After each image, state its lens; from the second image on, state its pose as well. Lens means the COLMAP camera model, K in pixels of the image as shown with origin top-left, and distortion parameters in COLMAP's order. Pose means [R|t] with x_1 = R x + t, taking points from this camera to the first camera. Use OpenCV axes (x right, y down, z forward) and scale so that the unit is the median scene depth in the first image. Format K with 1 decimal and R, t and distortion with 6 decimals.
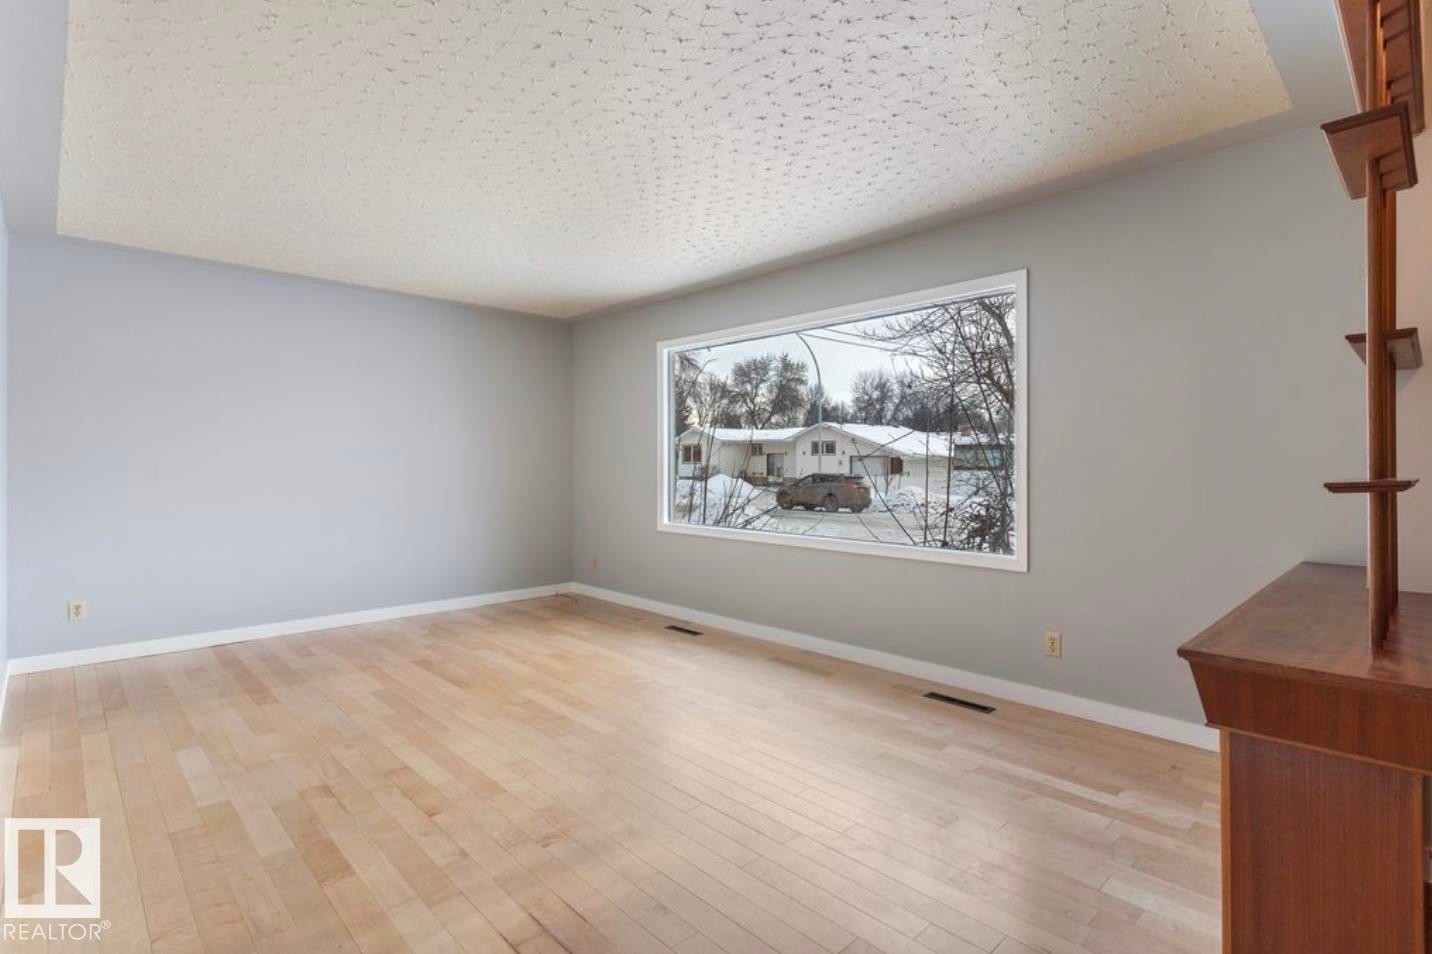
lens RADIAL K [[697.4, 0, 714.2], [0, 697.4, 460.2], [0, 0, 1]] dist [0.001085, 0.000037]
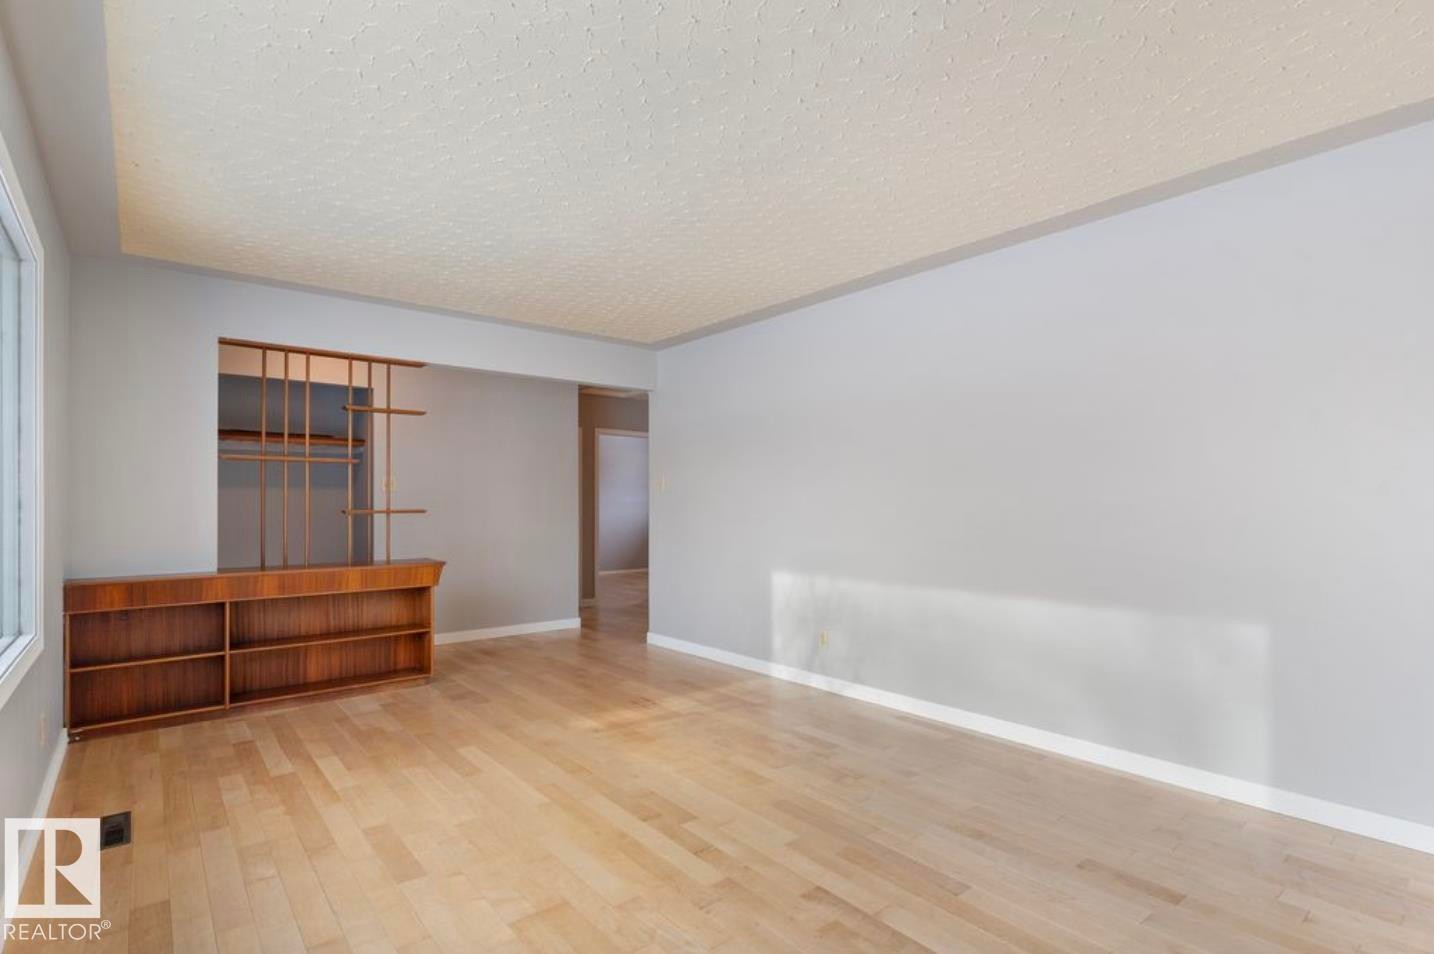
lens RADIAL K [[700.9, 0, 722.1], [0, 700.9, 505.3], [0, 0, 1]] dist [0.000973, -0.000128]
pose [[-0.998053, -0.002349, 0.062324, -0.342146], [-0.002499, 0.999994, -0.002328, 0.003827], [-0.062318, -0.002480, -0.998053, 1.736390]]
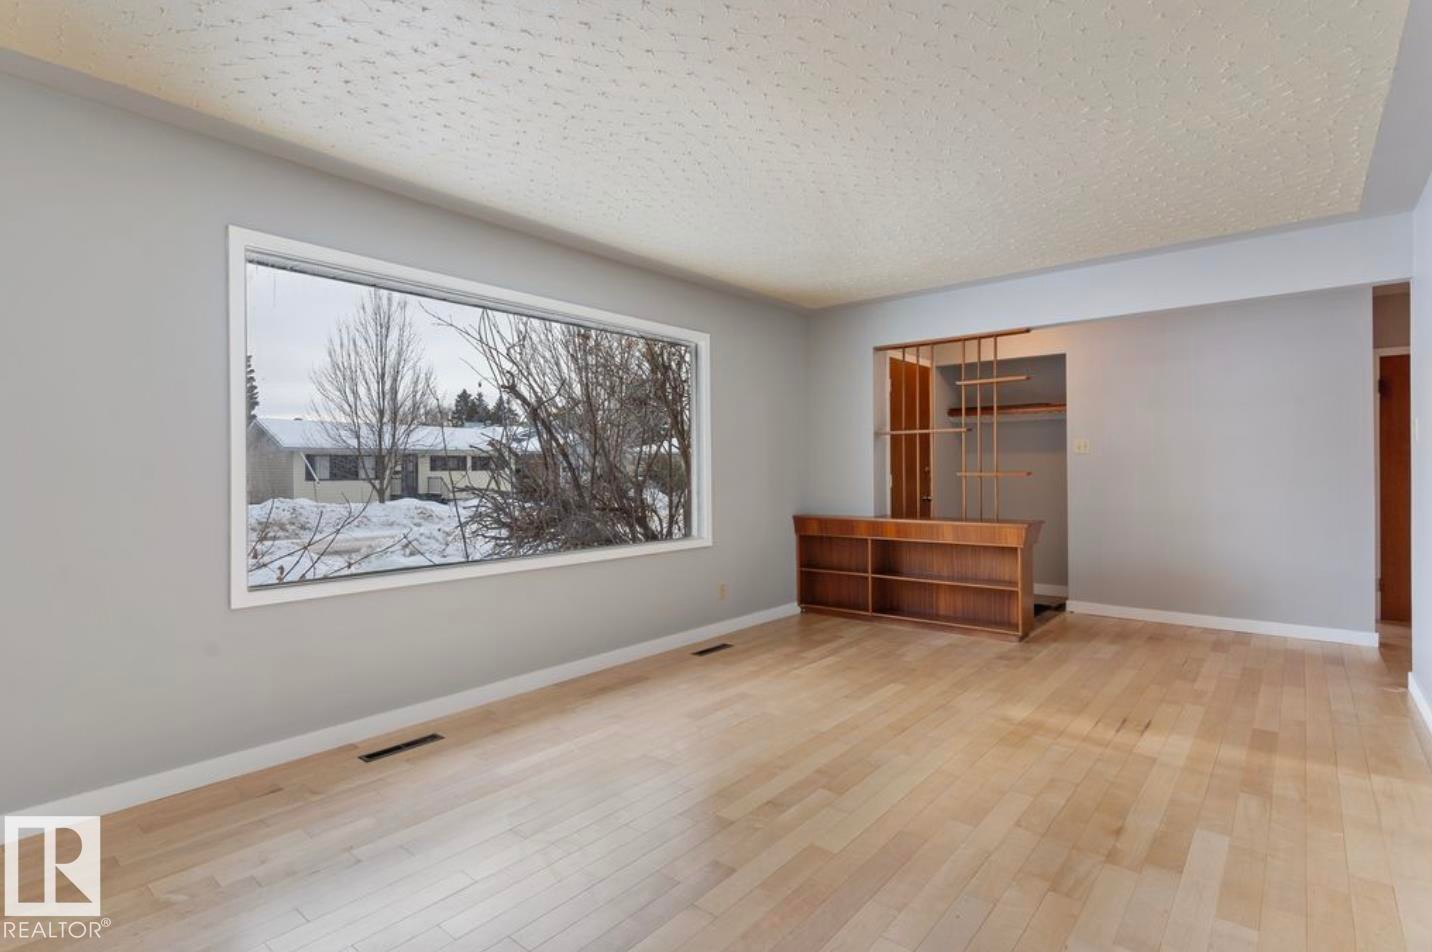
lens RADIAL K [[698.4, 0, 718.3], [0, 698.4, 474.7], [0, 0, 1]] dist [0.001053, 0.000157]
pose [[-0.117507, -0.004638, 0.993061, -0.990987], [0.003110, 0.999982, 0.005038, 0.007525], [-0.993067, 0.003680, -0.117491, 1.167008]]
